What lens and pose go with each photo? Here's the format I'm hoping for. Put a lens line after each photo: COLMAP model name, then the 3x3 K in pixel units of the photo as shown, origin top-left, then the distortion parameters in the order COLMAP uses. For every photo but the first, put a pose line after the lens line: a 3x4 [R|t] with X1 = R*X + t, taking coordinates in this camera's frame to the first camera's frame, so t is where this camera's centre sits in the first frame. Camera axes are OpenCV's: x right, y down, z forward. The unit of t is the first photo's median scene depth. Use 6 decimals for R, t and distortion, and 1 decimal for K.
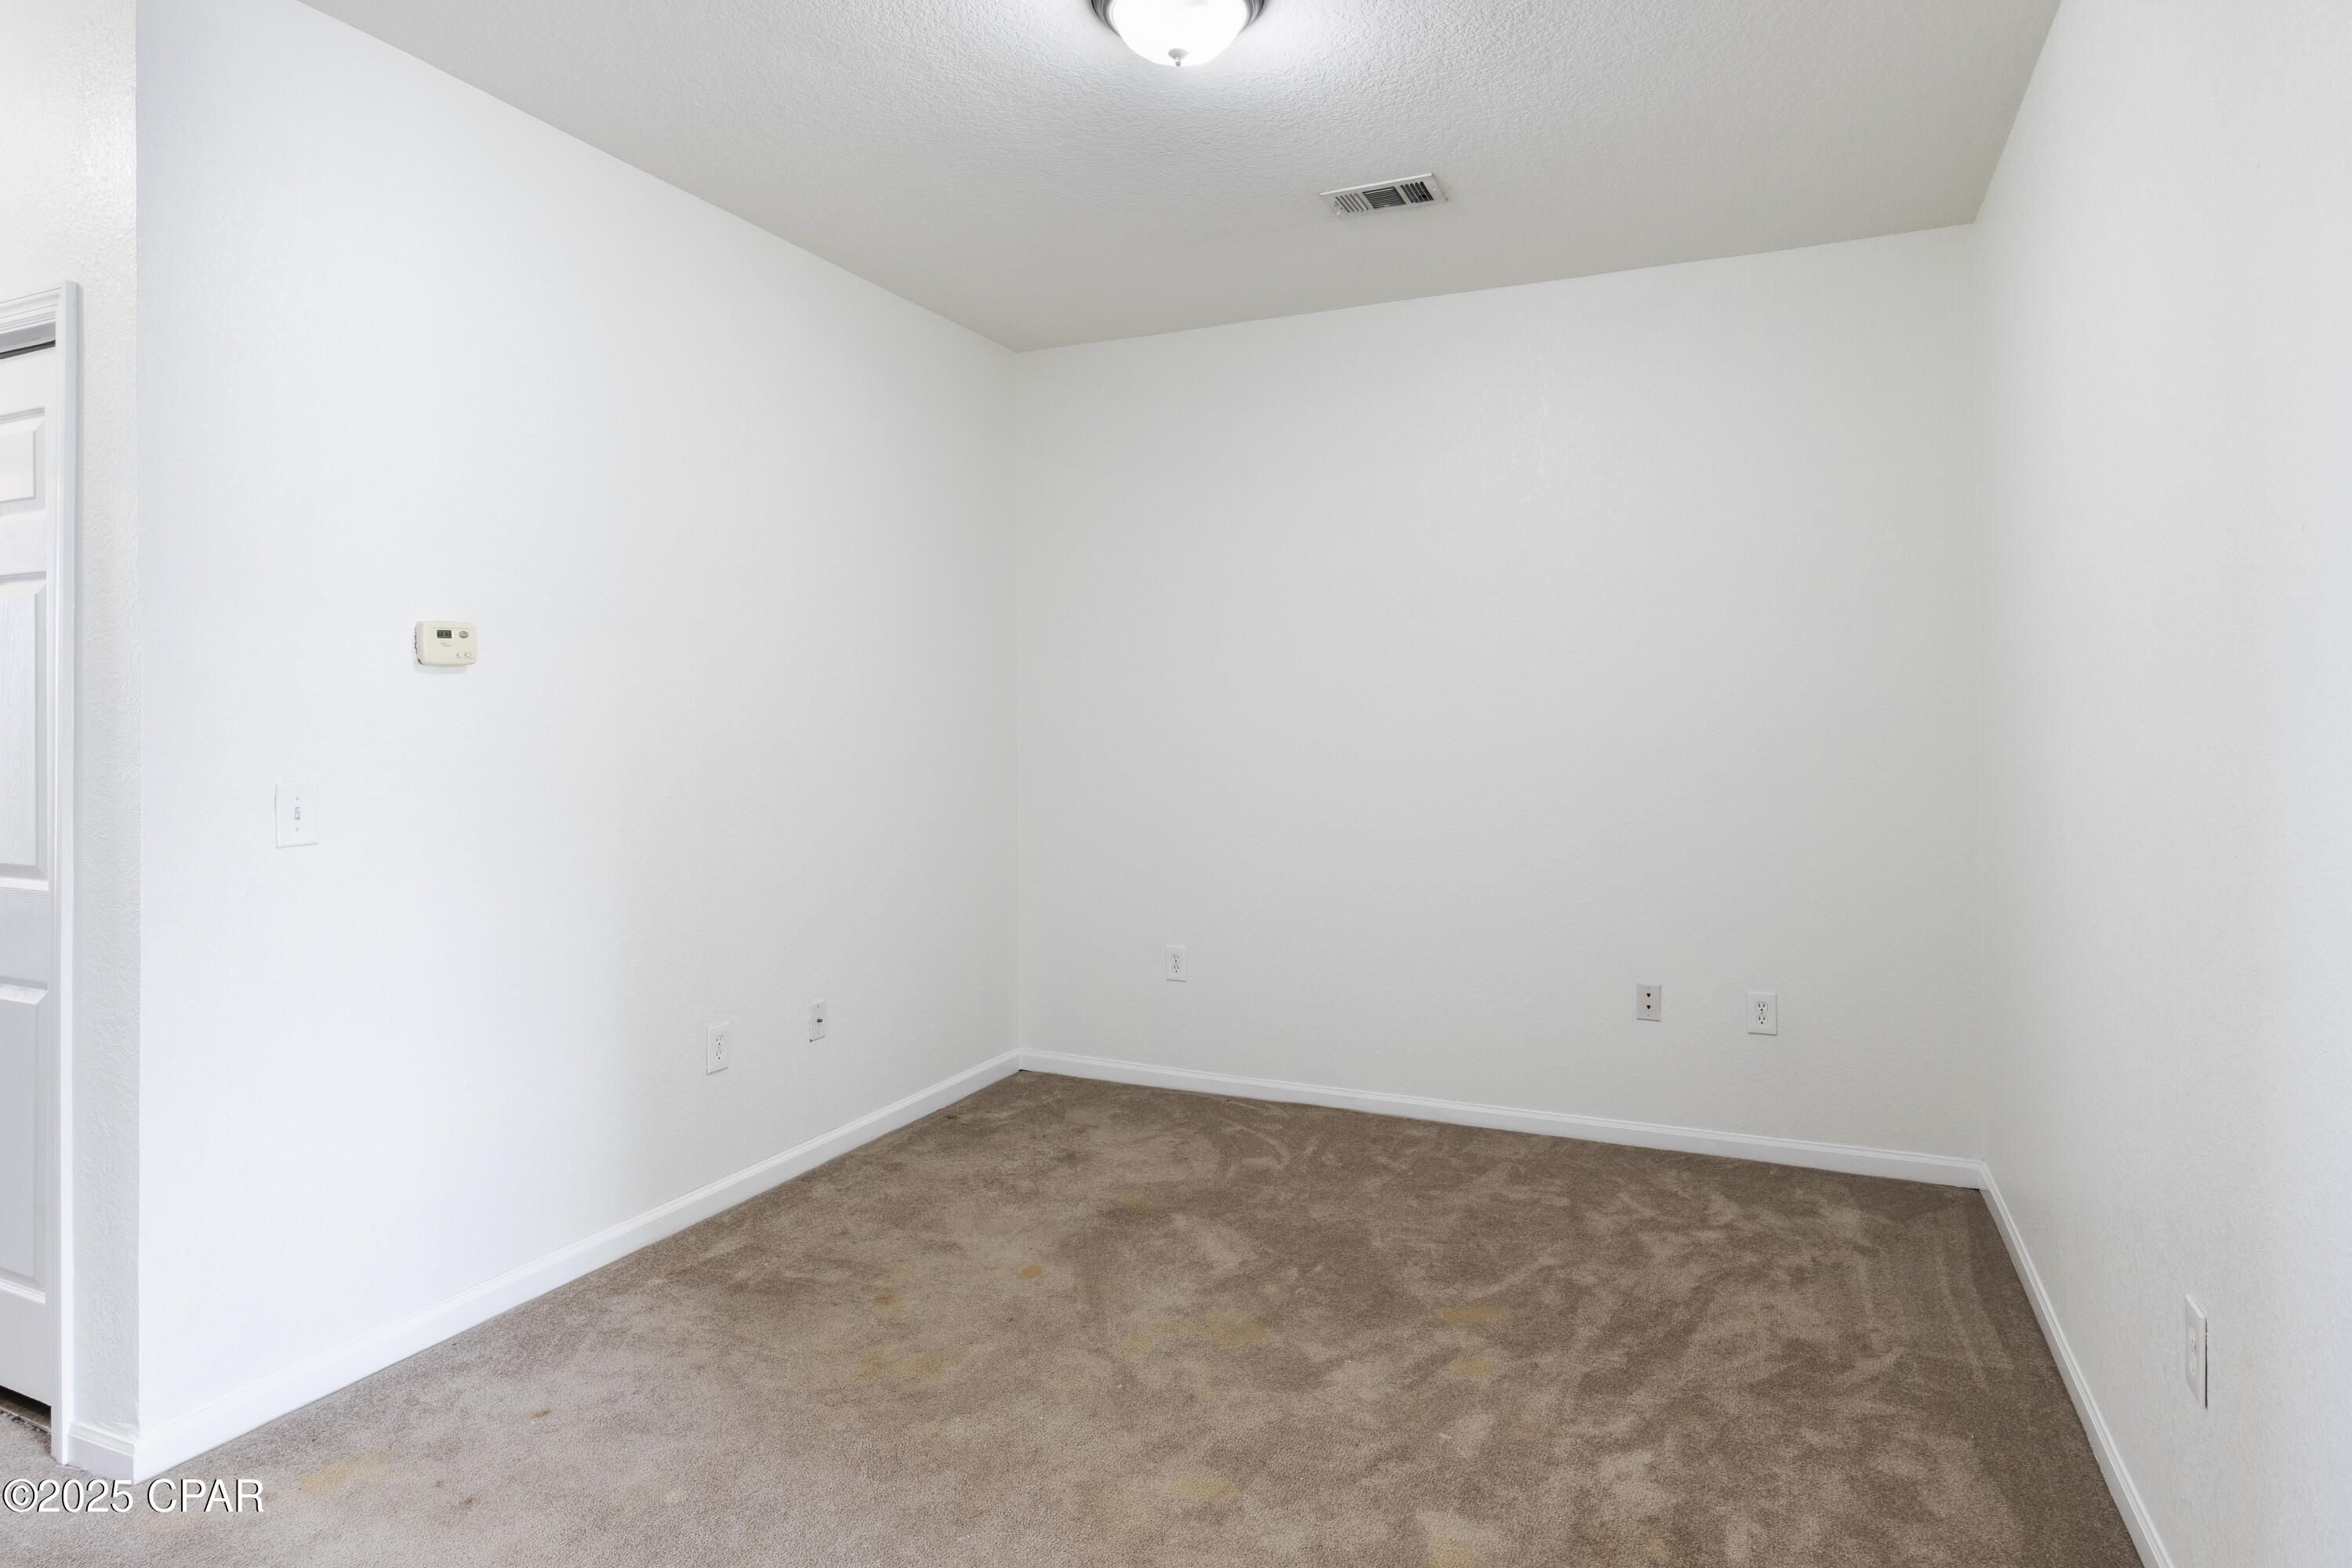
lens RADIAL K [[1277.0, 0, 1170.2], [0, 1277.0, 756.3], [0, 0, 1]] dist [0.003221, 0.000210]
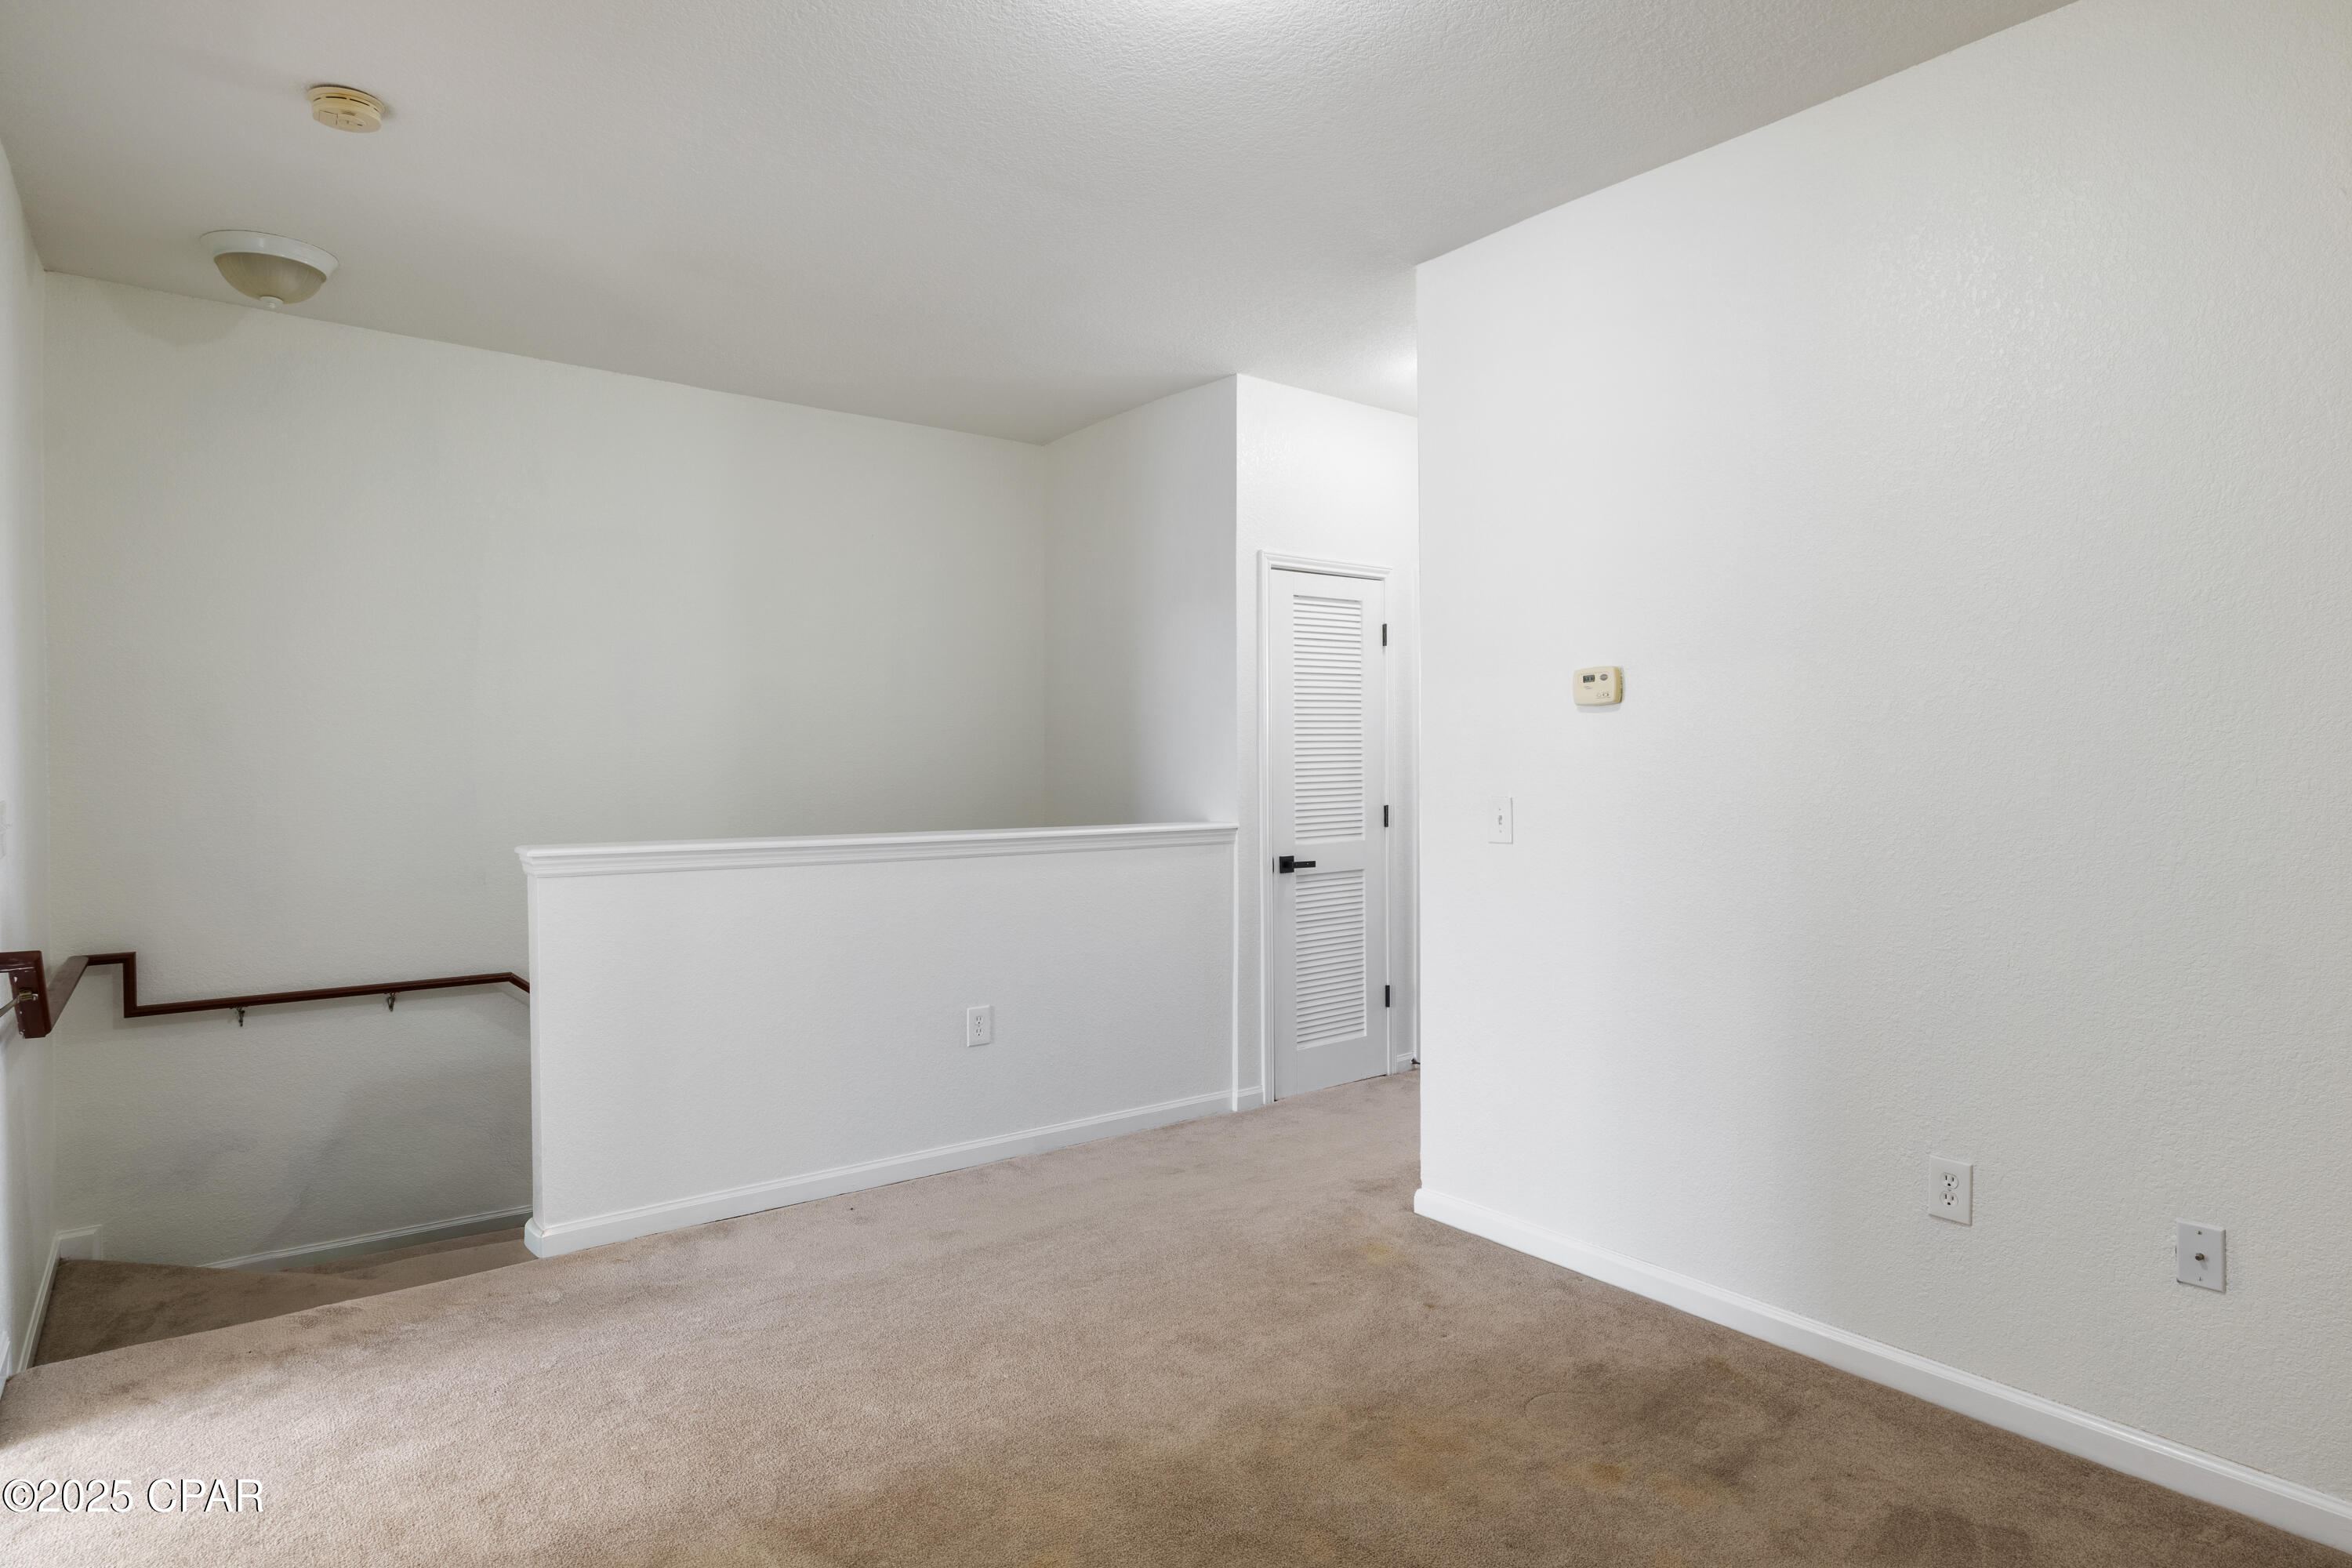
lens RADIAL K [[1285.8, 0, 1176.0], [0, 1285.8, 784.0], [0, 0, 1]] dist [0.004014, 0.001159]
pose [[-0.471422, 0.016984, -0.881744, 0.653011], [-0.017729, 0.999430, 0.028729, -0.025501], [0.881729, 0.029176, -0.470852, 1.211316]]
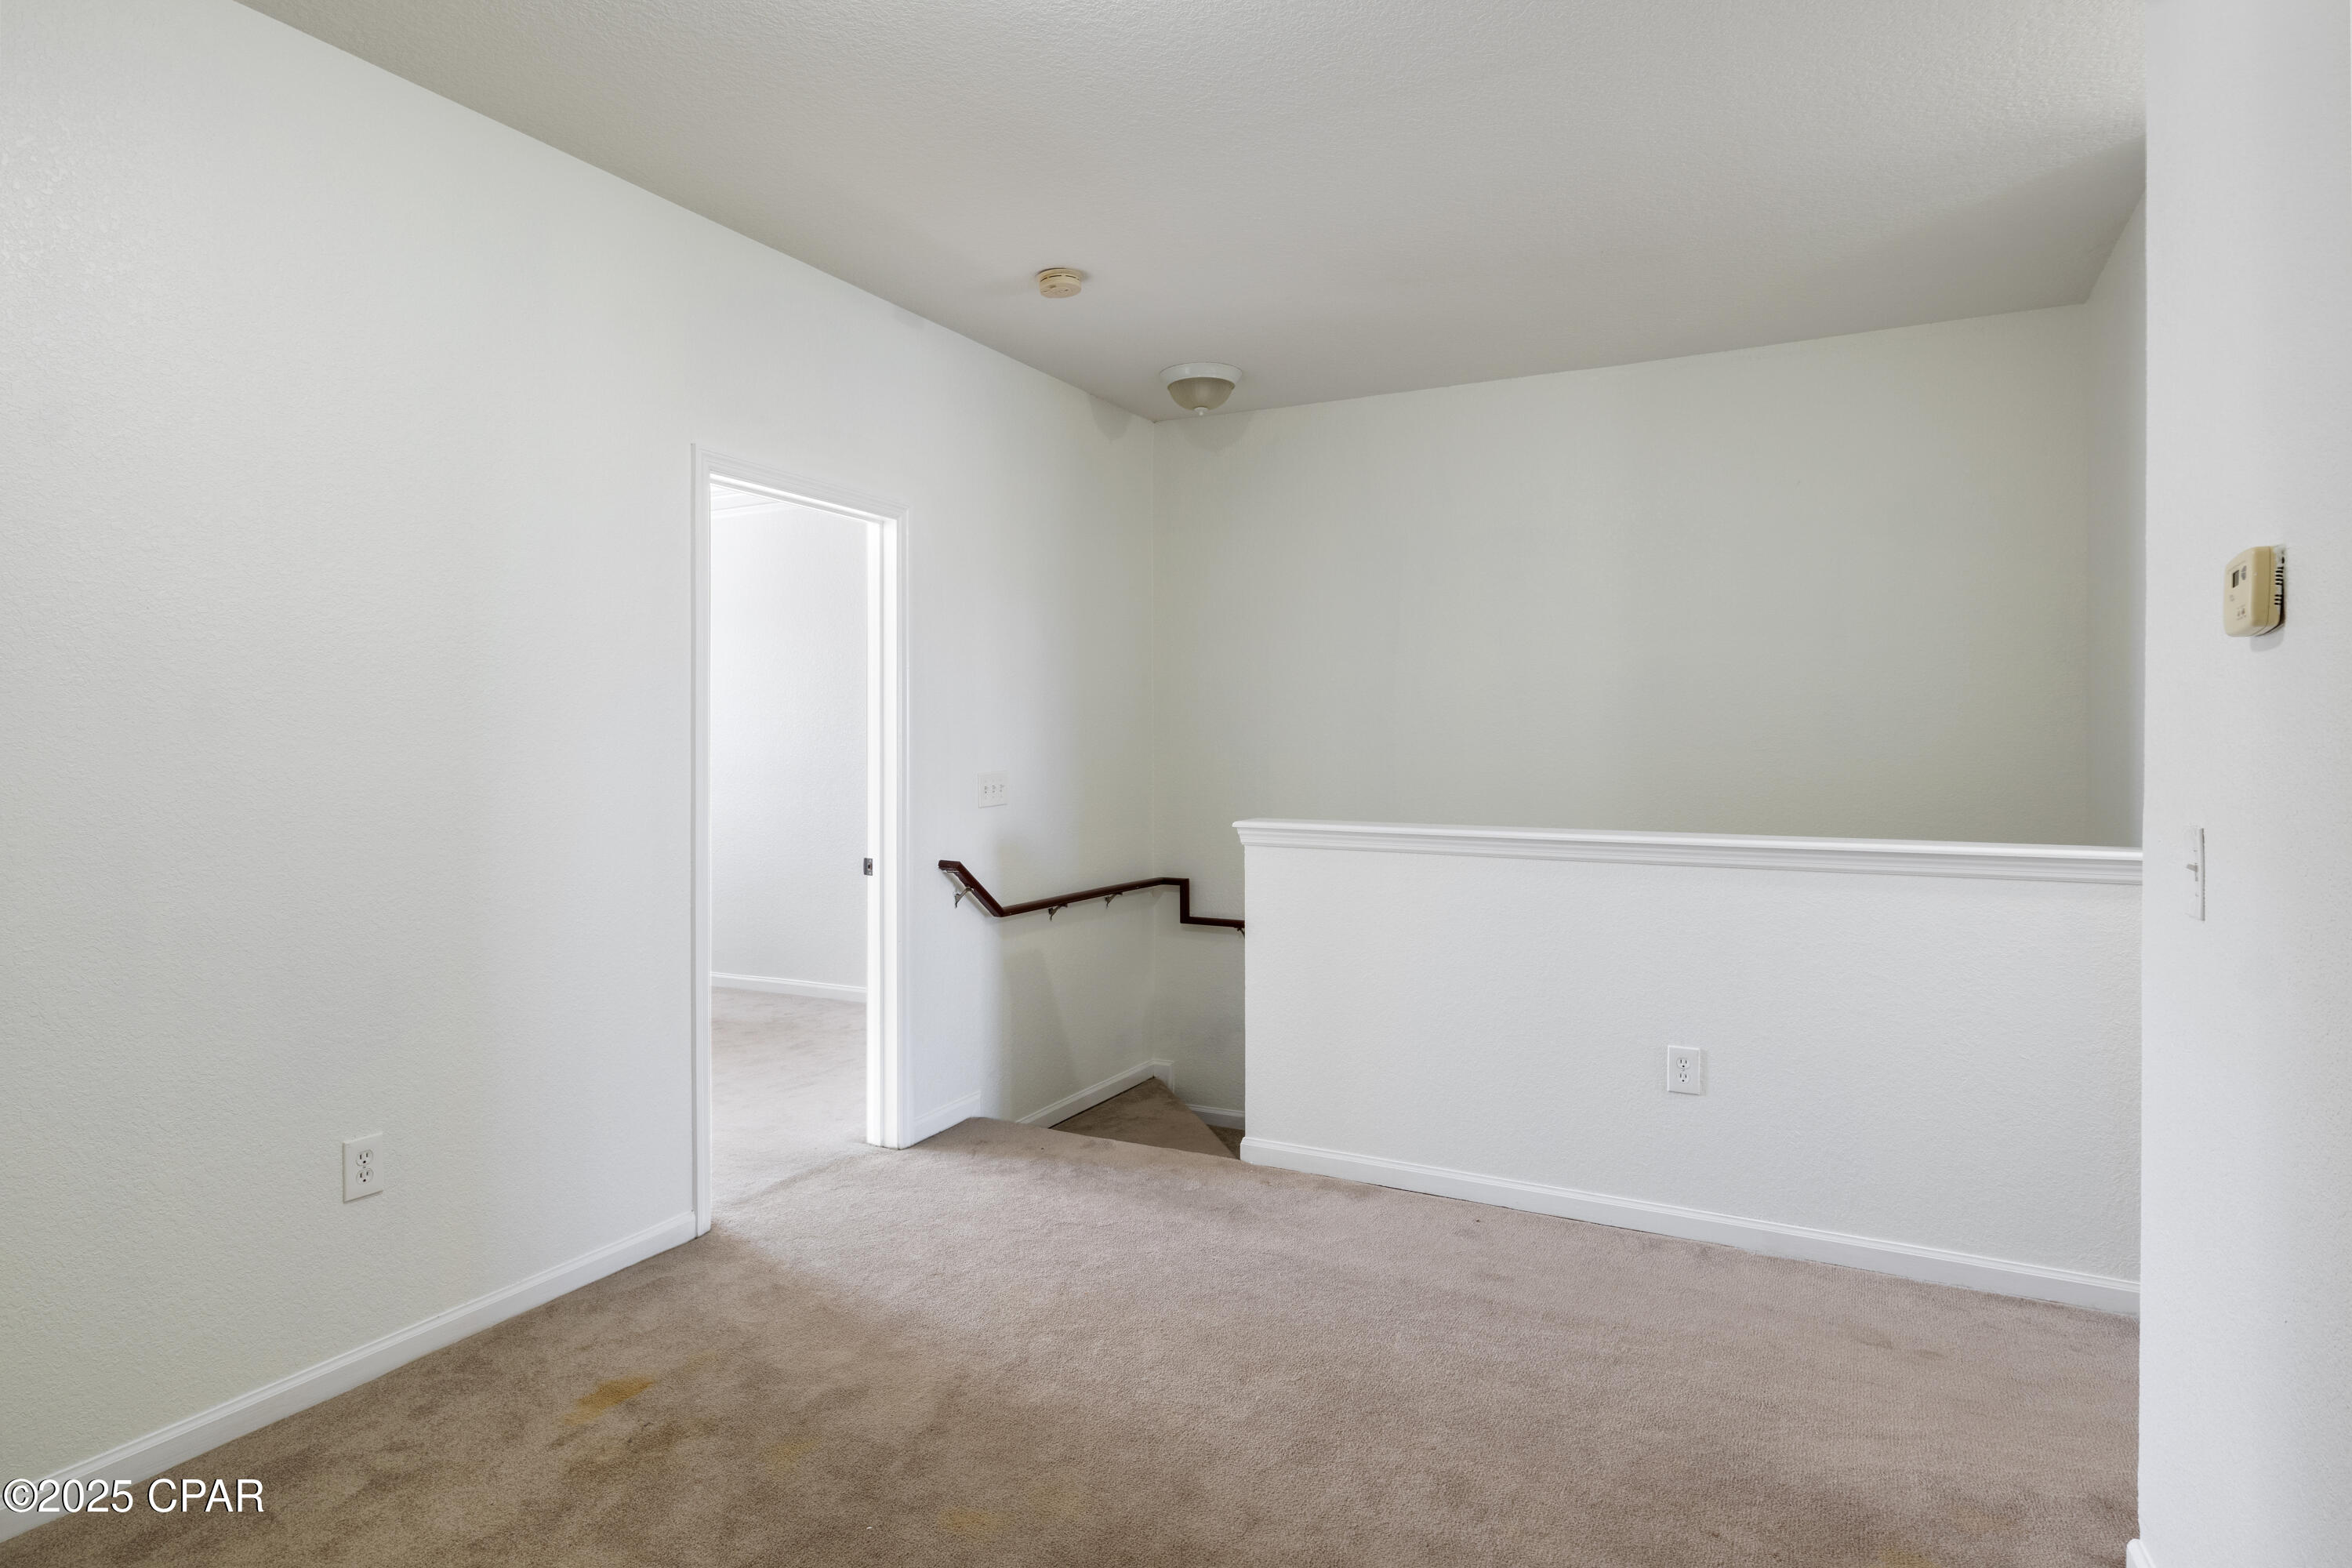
lens RADIAL K [[1277.0, 0, 1170.2], [0, 1277.0, 756.3], [0, 0, 1]] dist [0.003221, 0.000210]
pose [[-0.998073, -0.002412, 0.061997, -0.178963], [-0.000601, 0.999573, 0.029215, -0.034587], [-0.062041, 0.029122, -0.997649, 1.579088]]
